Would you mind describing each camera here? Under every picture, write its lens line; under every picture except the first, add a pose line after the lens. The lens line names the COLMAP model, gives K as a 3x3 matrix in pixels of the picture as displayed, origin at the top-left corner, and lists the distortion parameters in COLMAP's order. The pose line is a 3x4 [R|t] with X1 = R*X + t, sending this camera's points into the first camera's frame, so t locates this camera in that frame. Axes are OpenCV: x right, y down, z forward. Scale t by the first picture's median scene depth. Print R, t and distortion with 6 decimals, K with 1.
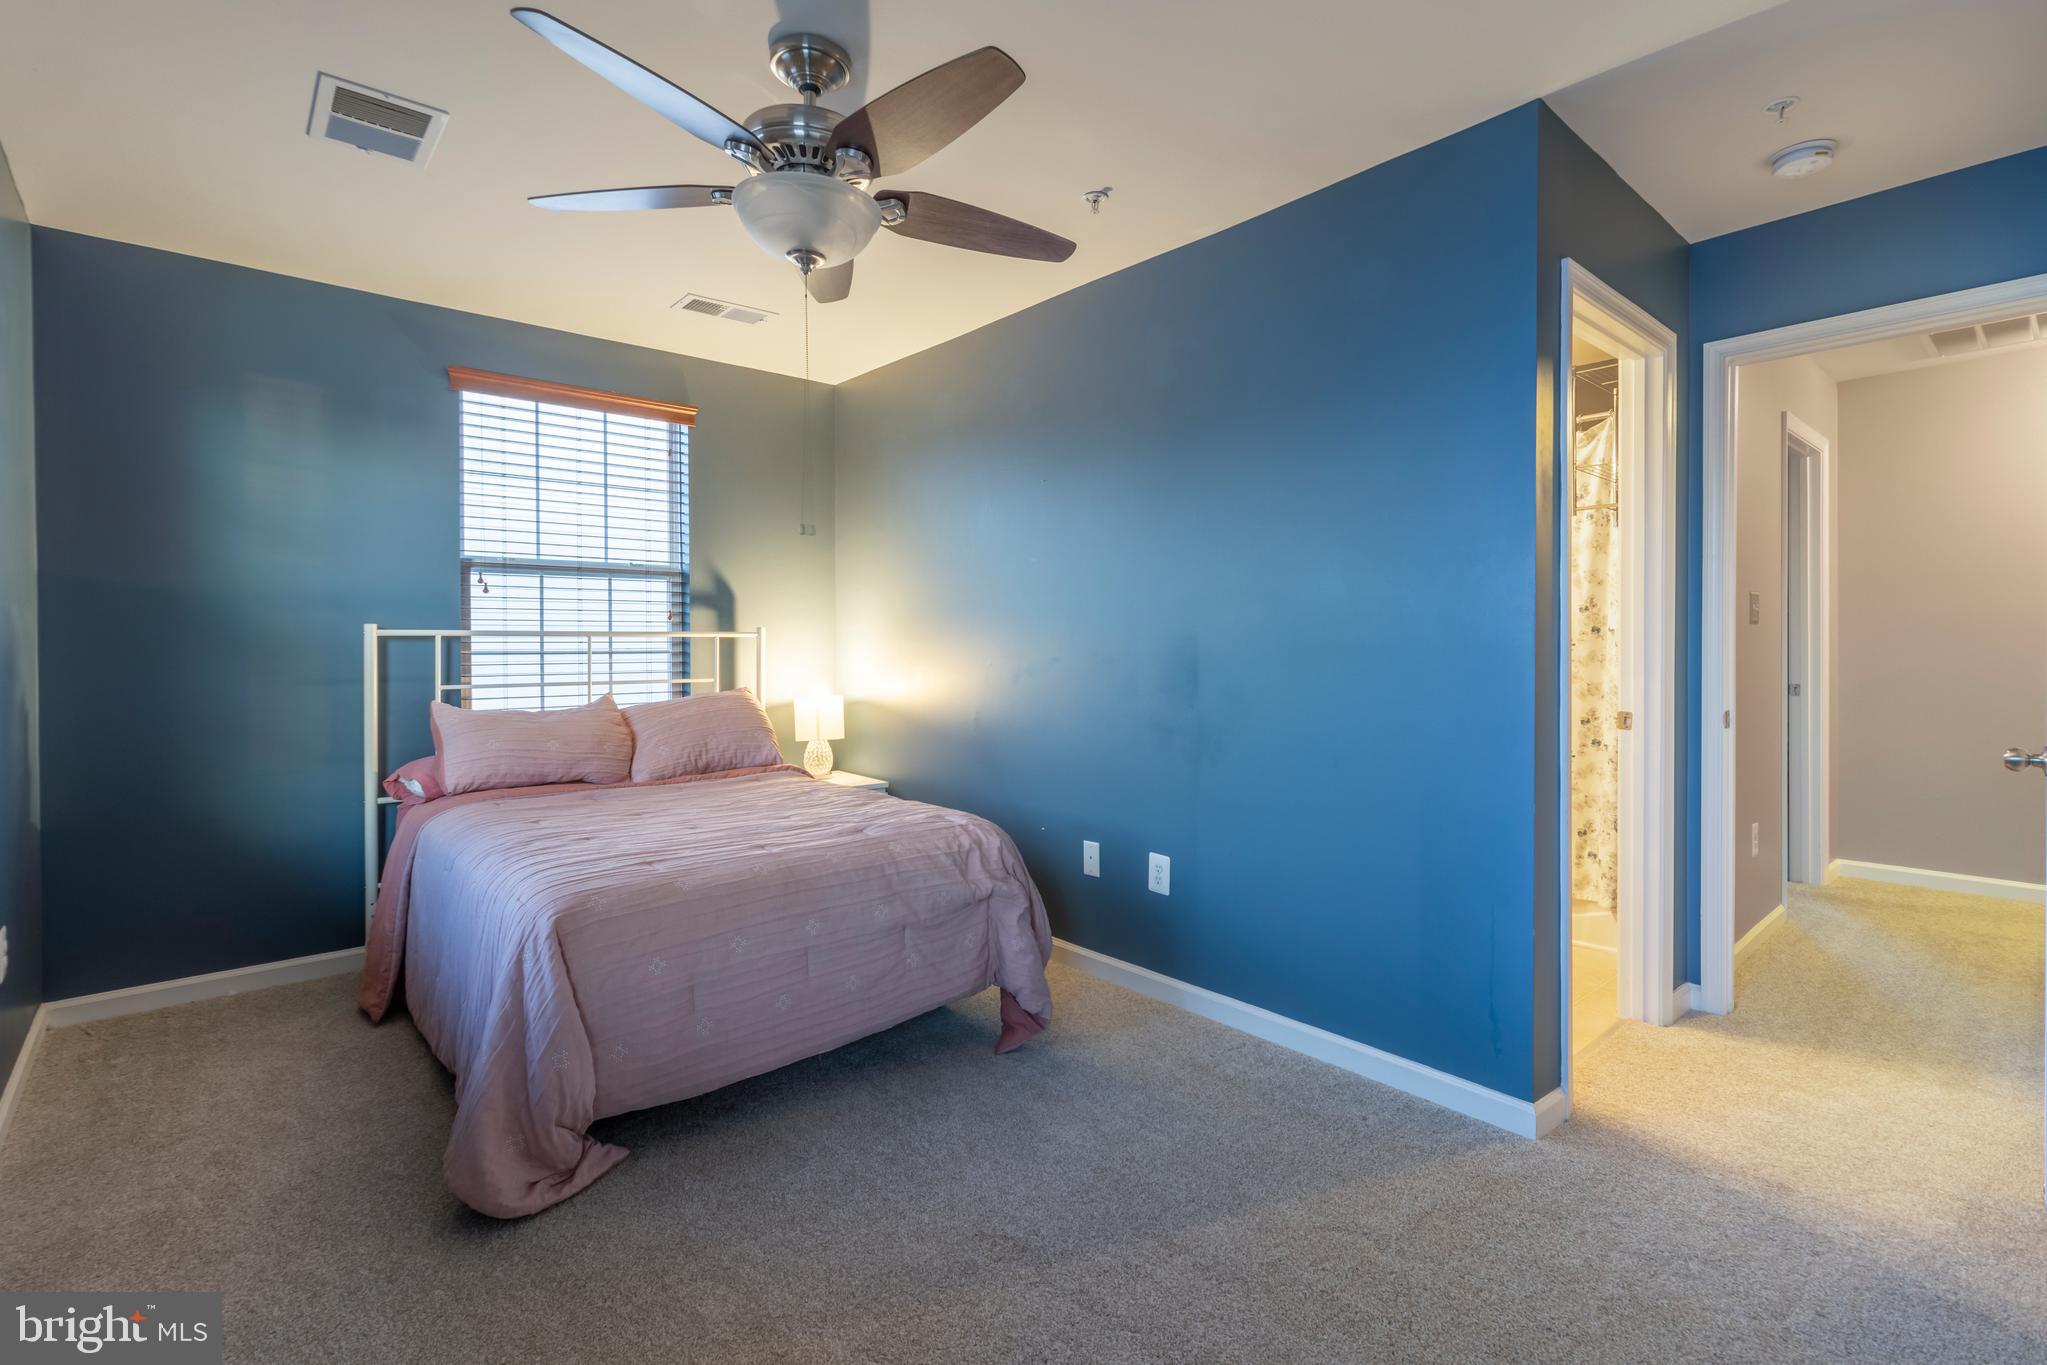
lens RADIAL K [[940.9, 0, 1022.8], [0, 940.9, 669.3], [0, 0, 1]] dist [0.003212, -0.000696]
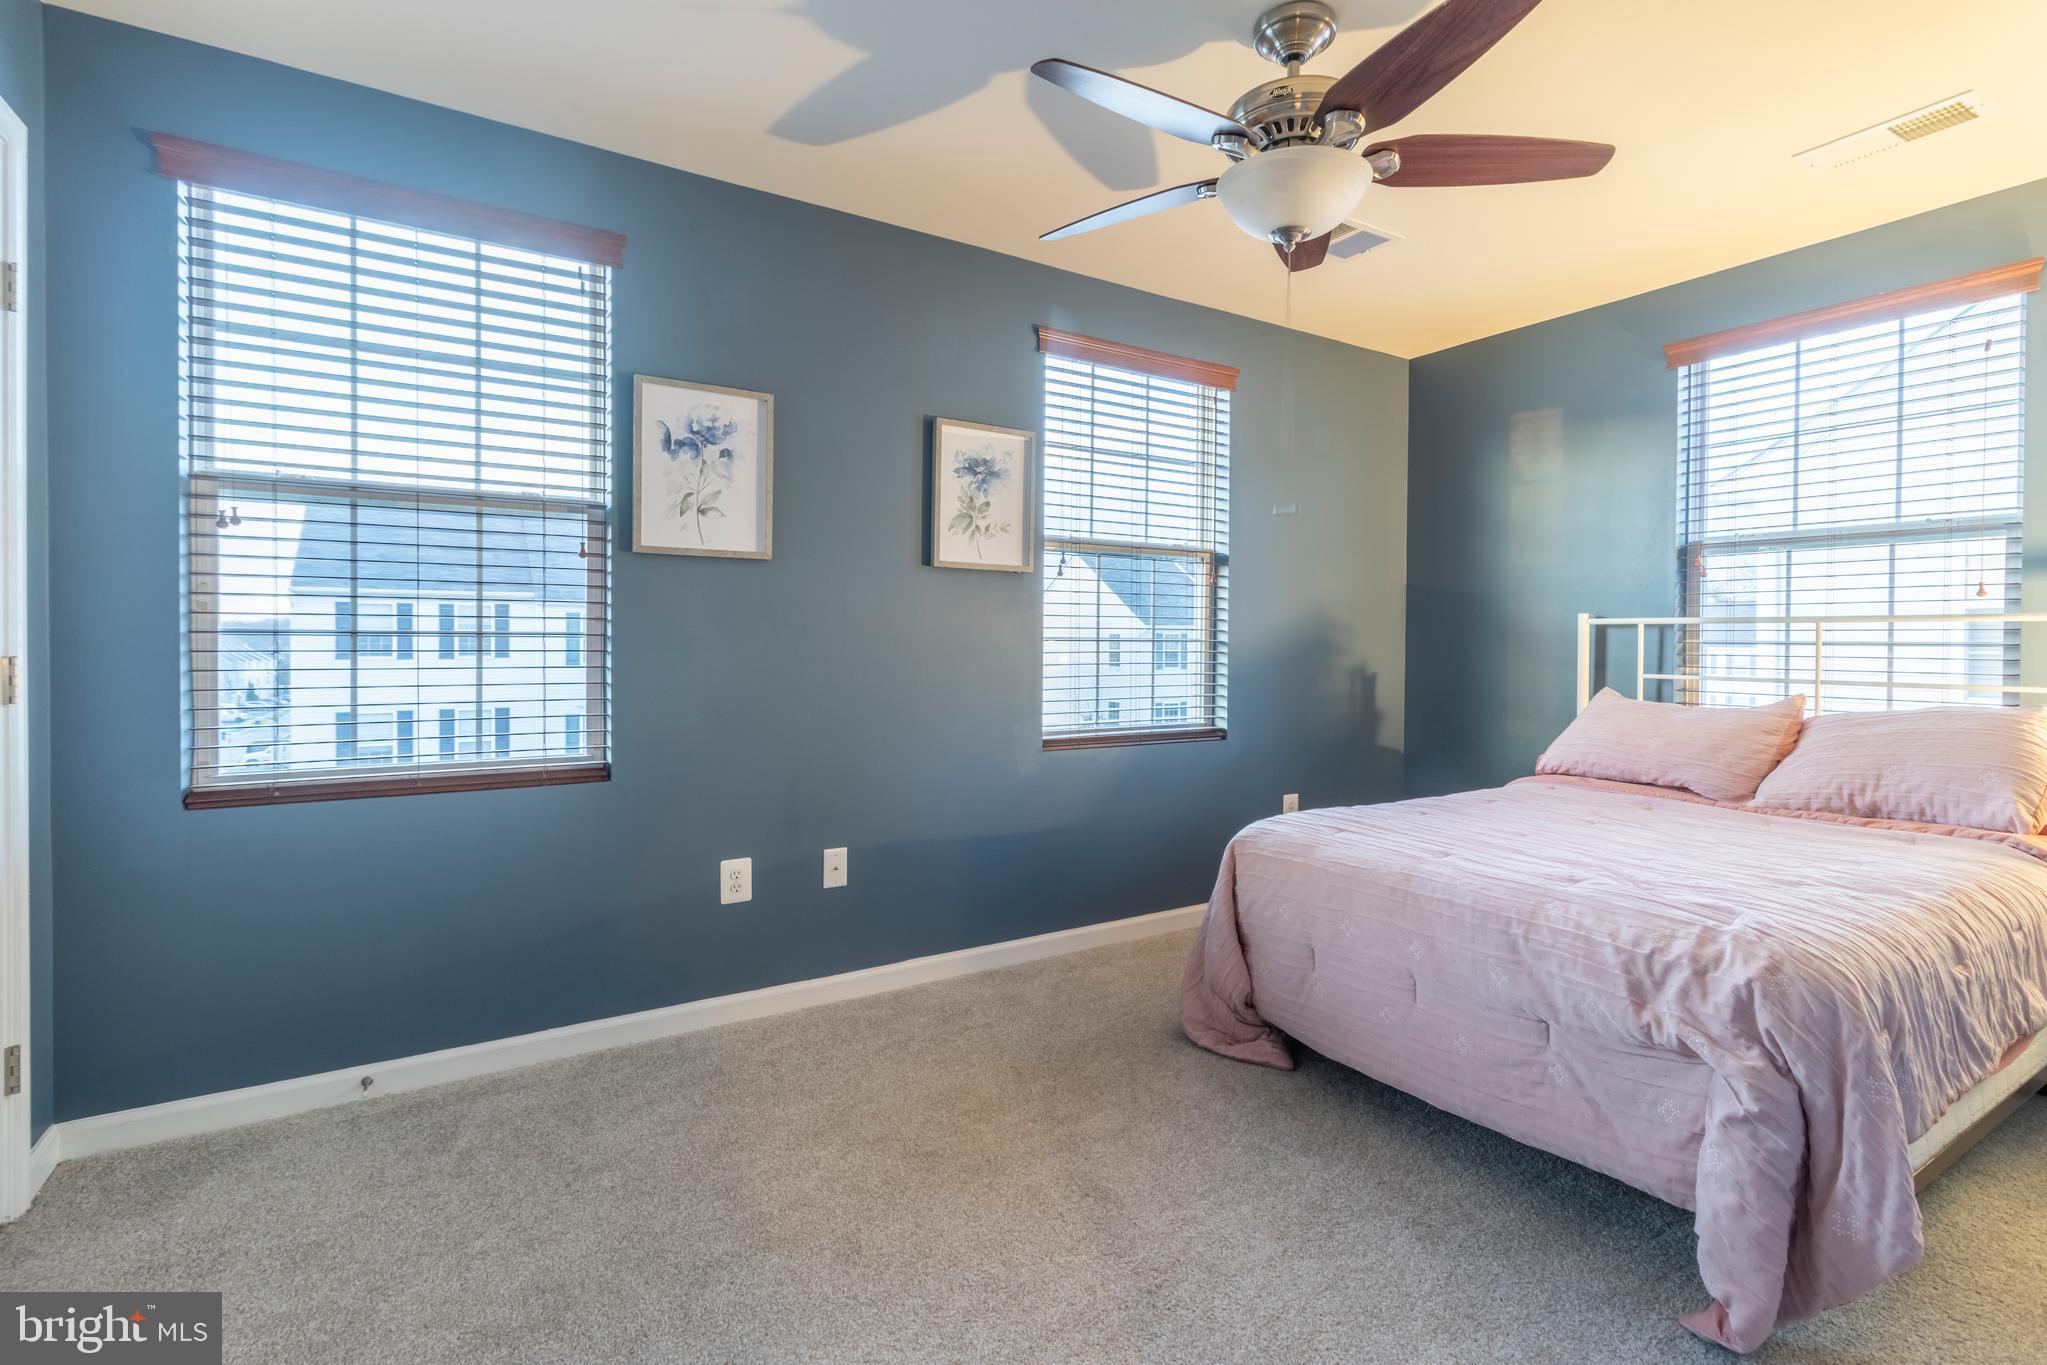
lens RADIAL K [[940.9, 0, 1001.7], [0, 940.9, 636.4], [0, 0, 1]] dist [0.003212, -0.000696]
pose [[-0.171300, 0.004040, -0.985211, 0.451896], [-0.028378, 0.999556, 0.009033, -0.011453], [0.984810, 0.029506, -0.171109, 0.479716]]
